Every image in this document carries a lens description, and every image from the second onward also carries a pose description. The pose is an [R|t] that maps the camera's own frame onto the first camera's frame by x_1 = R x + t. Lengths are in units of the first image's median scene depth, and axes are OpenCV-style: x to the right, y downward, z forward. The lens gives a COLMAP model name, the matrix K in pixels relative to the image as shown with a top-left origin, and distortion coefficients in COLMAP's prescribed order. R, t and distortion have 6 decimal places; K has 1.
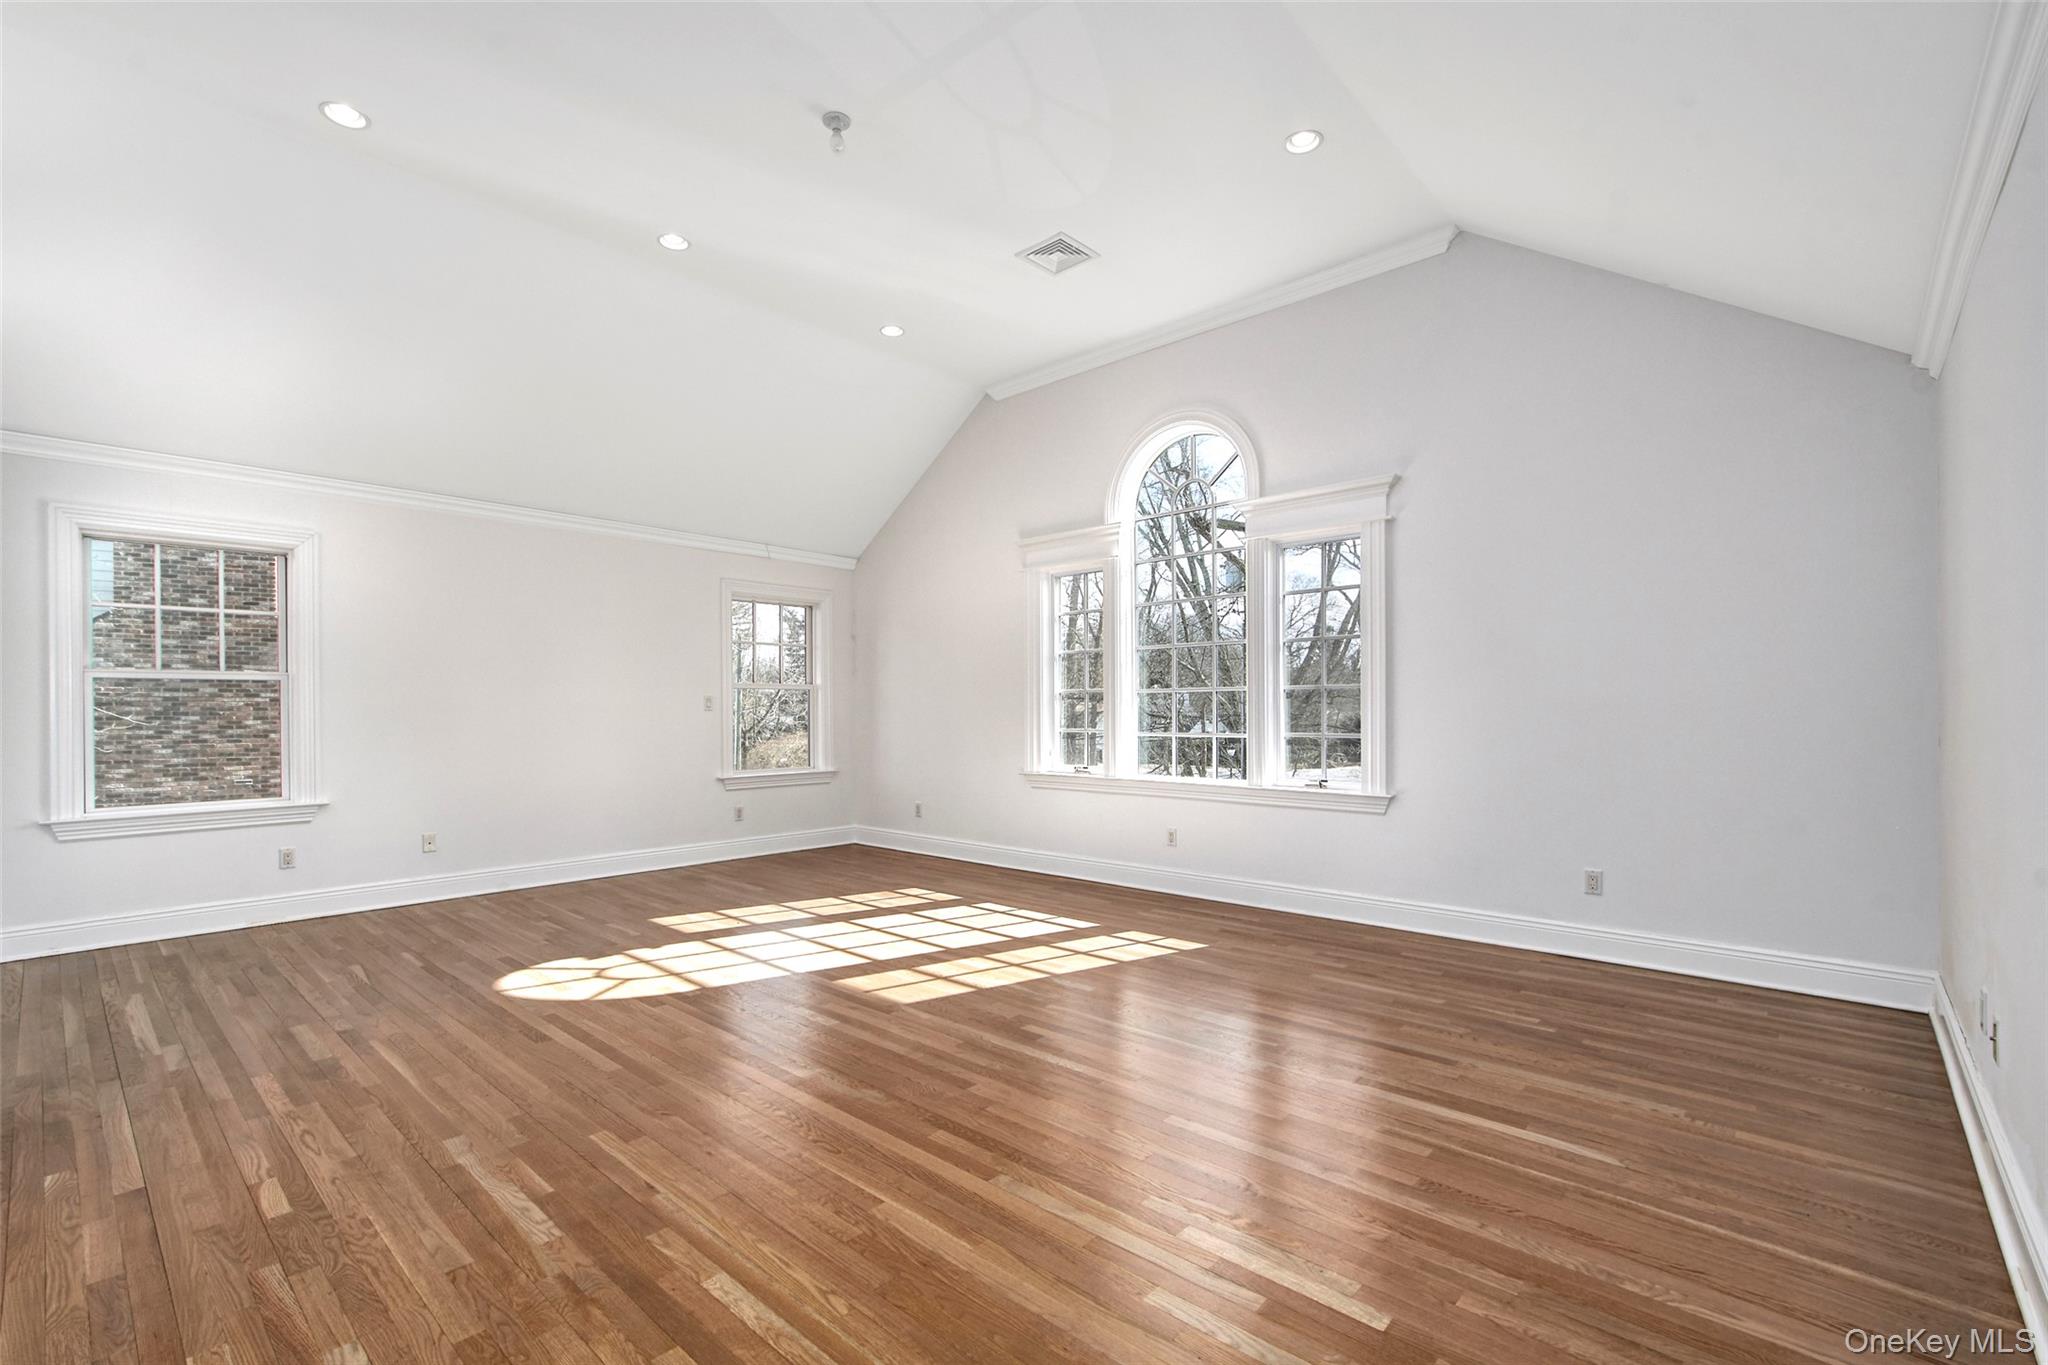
lens RADIAL K [[901.7, 0, 1018.0], [0, 901.7, 693.9], [0, 0, 1]] dist [0.001357, -0.000288]
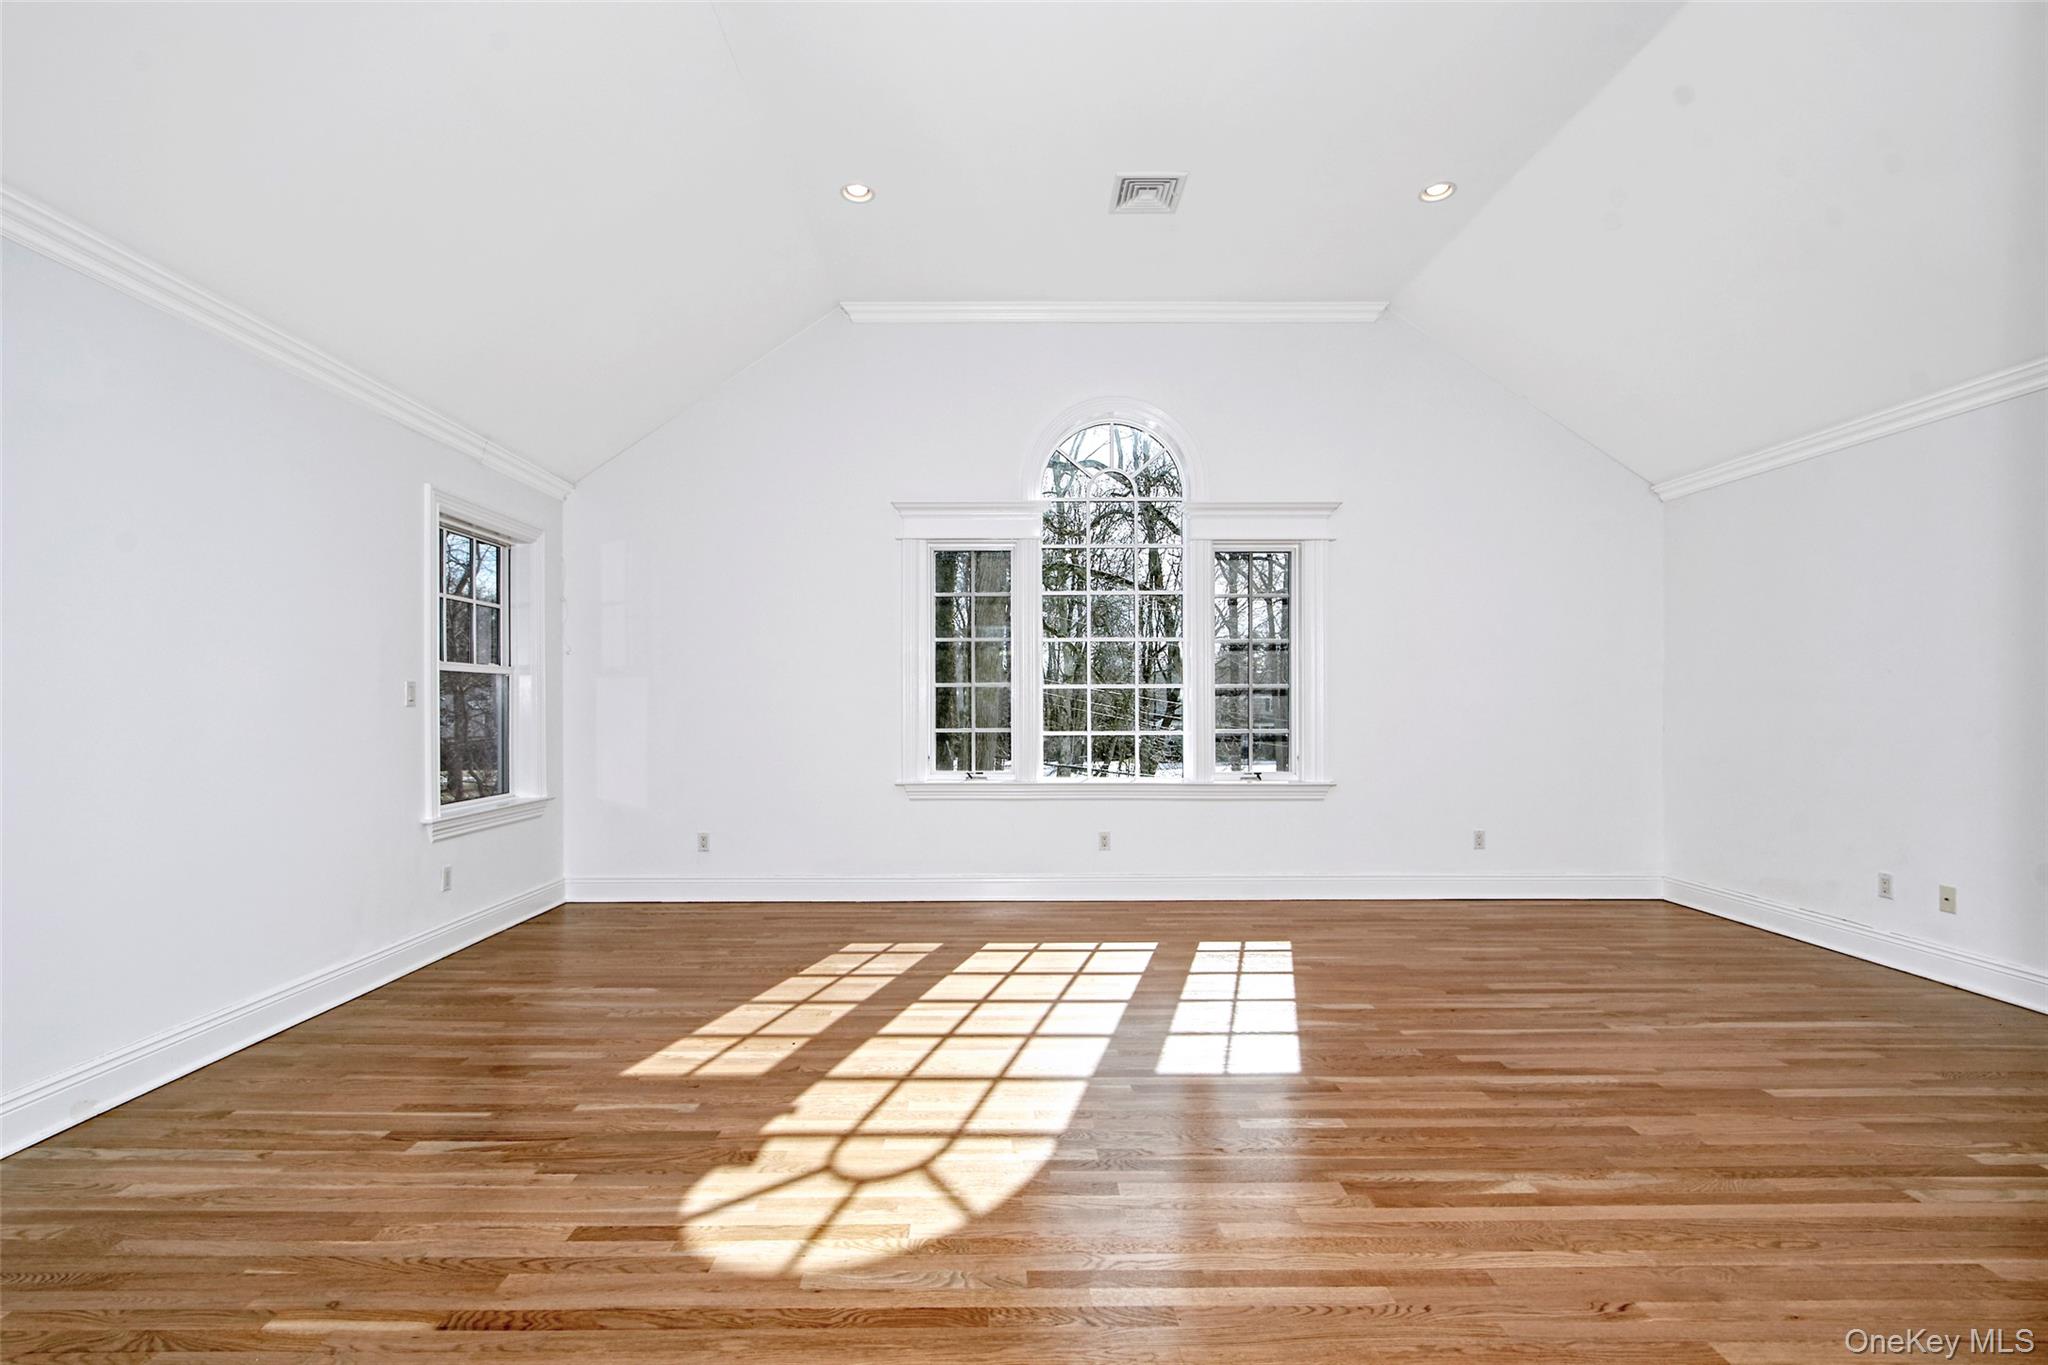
lens RADIAL K [[901.7, 0, 1020.9], [0, 901.7, 693.6], [0, 0, 1]] dist [0.001357, -0.000288]
pose [[0.737084, 0.009344, 0.675736, -0.661576], [-0.012585, 0.999921, -0.000099, 0.006013], [-0.675684, -0.008432, 0.737144, 0.443495]]
